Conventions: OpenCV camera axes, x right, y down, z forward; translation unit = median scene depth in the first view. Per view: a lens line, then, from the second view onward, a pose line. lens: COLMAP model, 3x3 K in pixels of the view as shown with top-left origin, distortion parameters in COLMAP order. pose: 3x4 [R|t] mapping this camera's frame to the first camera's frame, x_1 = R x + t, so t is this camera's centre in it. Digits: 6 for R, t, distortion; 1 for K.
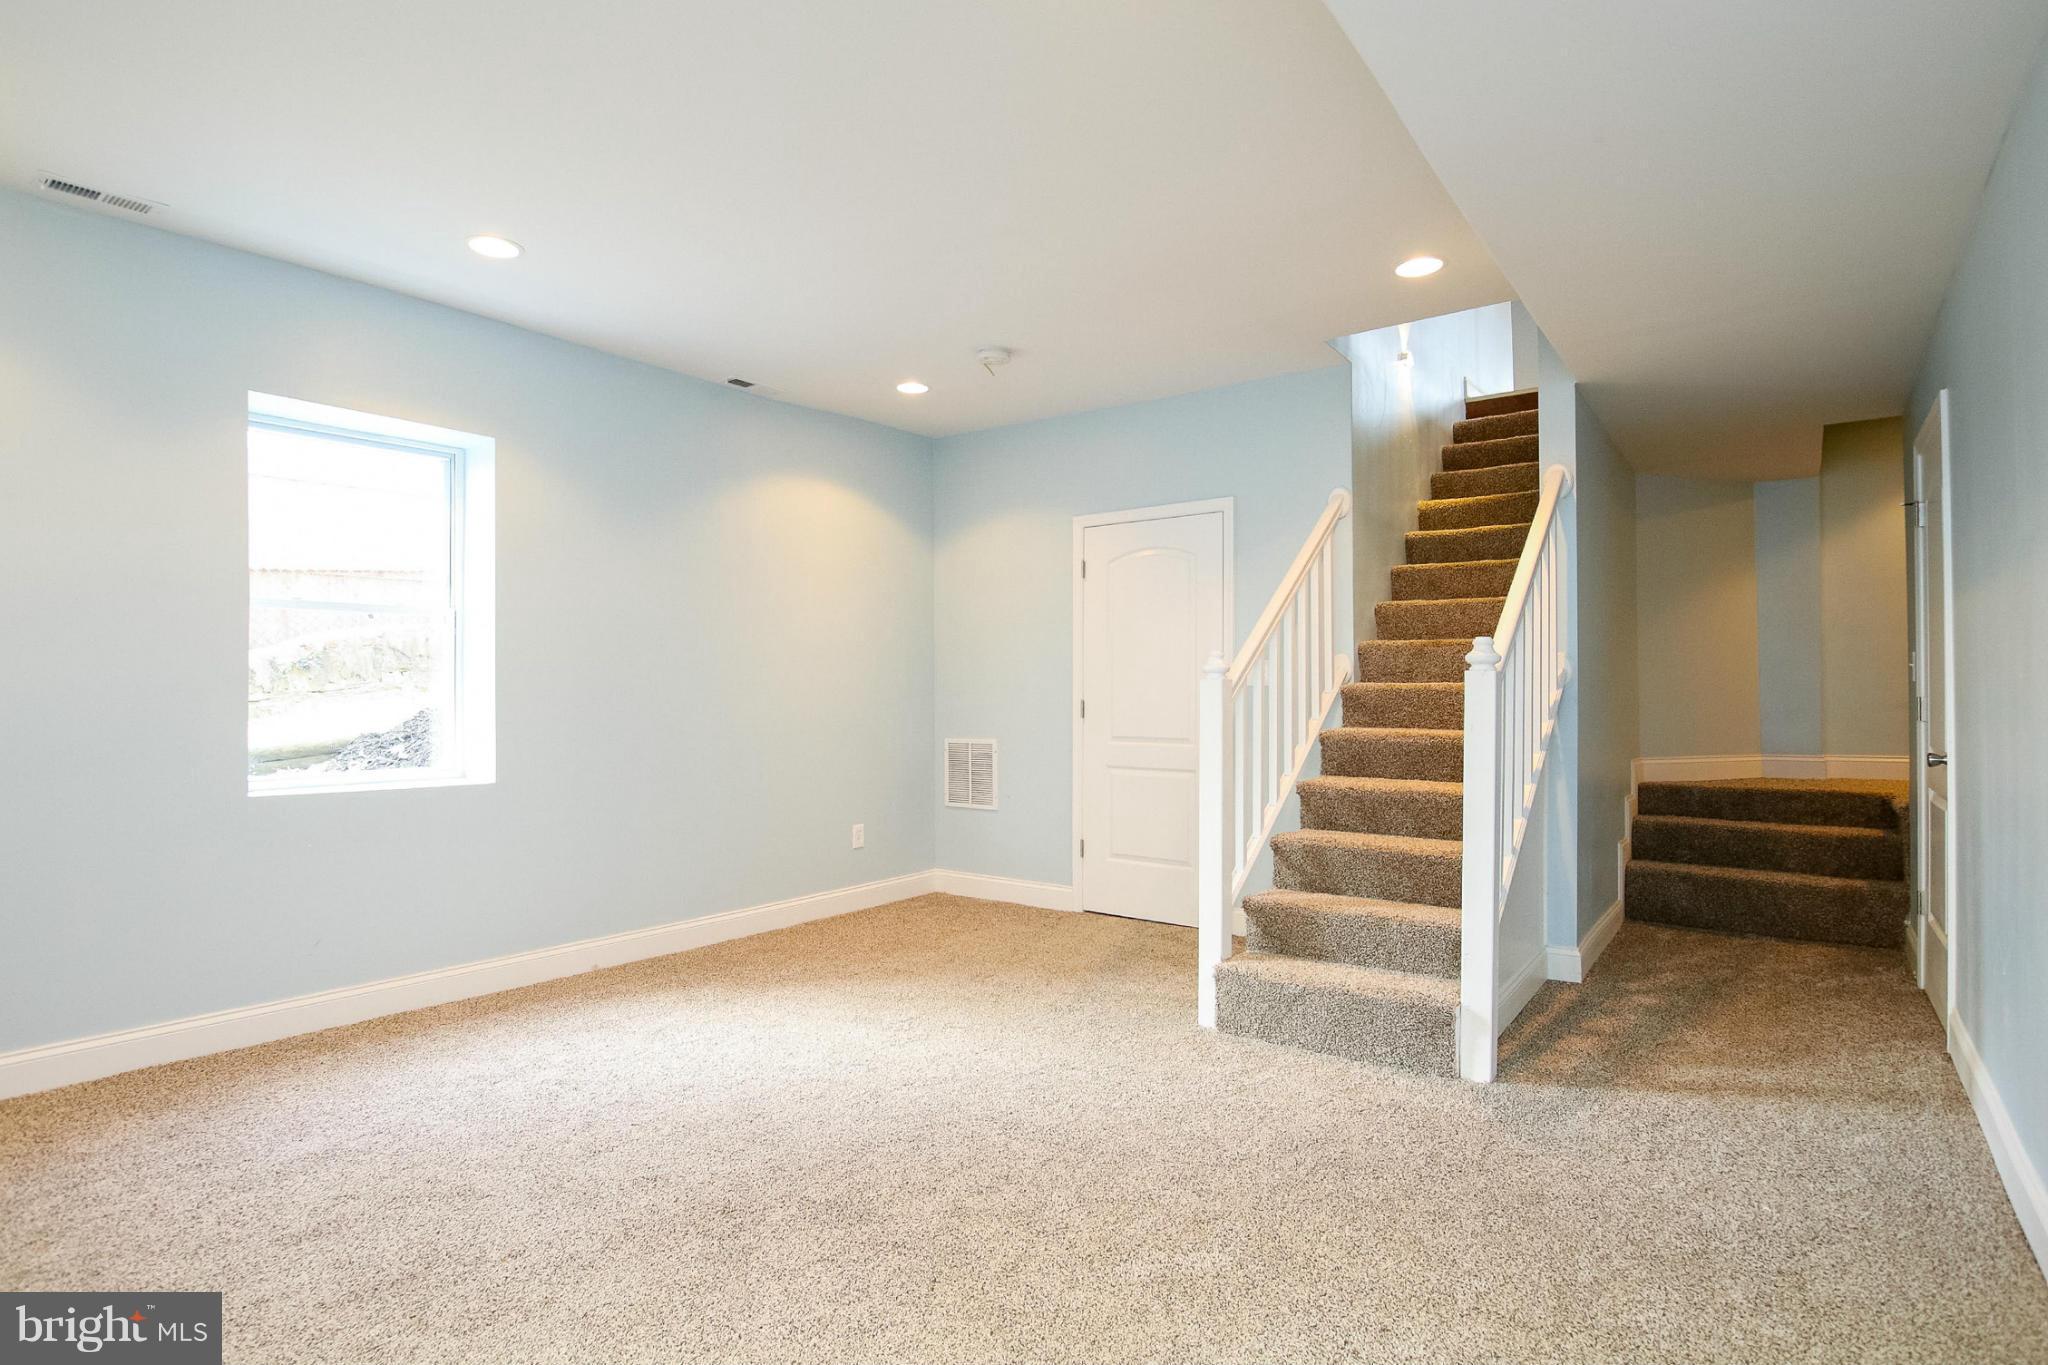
lens RADIAL K [[938.4, 0, 1031.1], [0, 938.4, 691.3], [0, 0, 1]] dist [-0.032970, -0.000040]
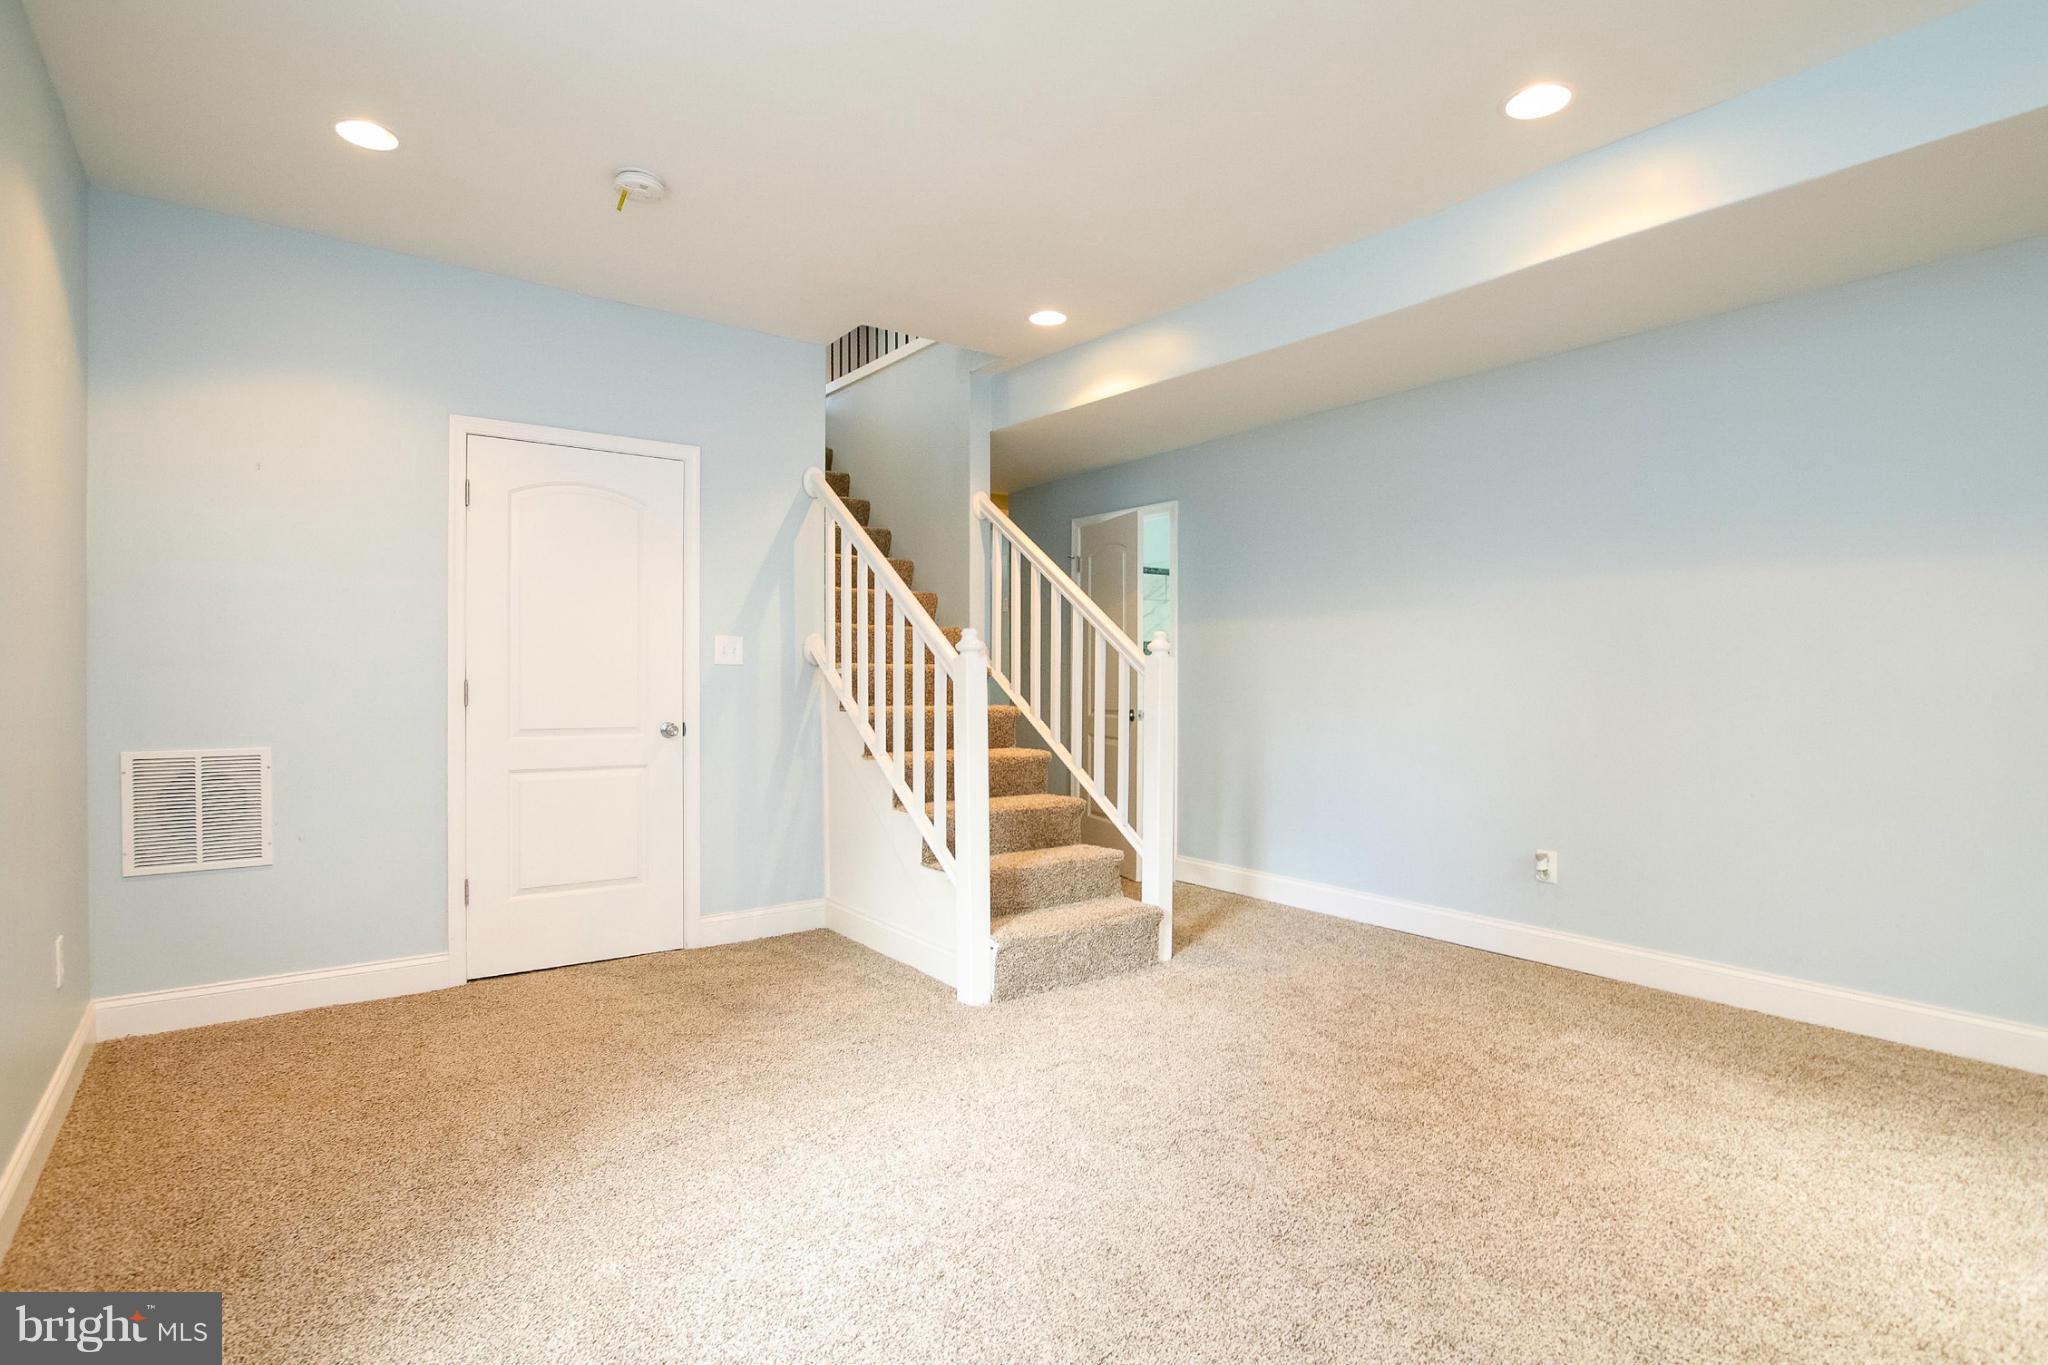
lens RADIAL K [[938.4, 0, 1031.1], [0, 938.4, 691.3], [0, 0, 1]] dist [-0.032970, -0.000040]
pose [[0.350499, -0.008020, 0.936529, -0.442949], [-0.006402, 0.999919, 0.010959, 0.007106], [-0.936541, -0.009837, 0.350420, 0.363864]]
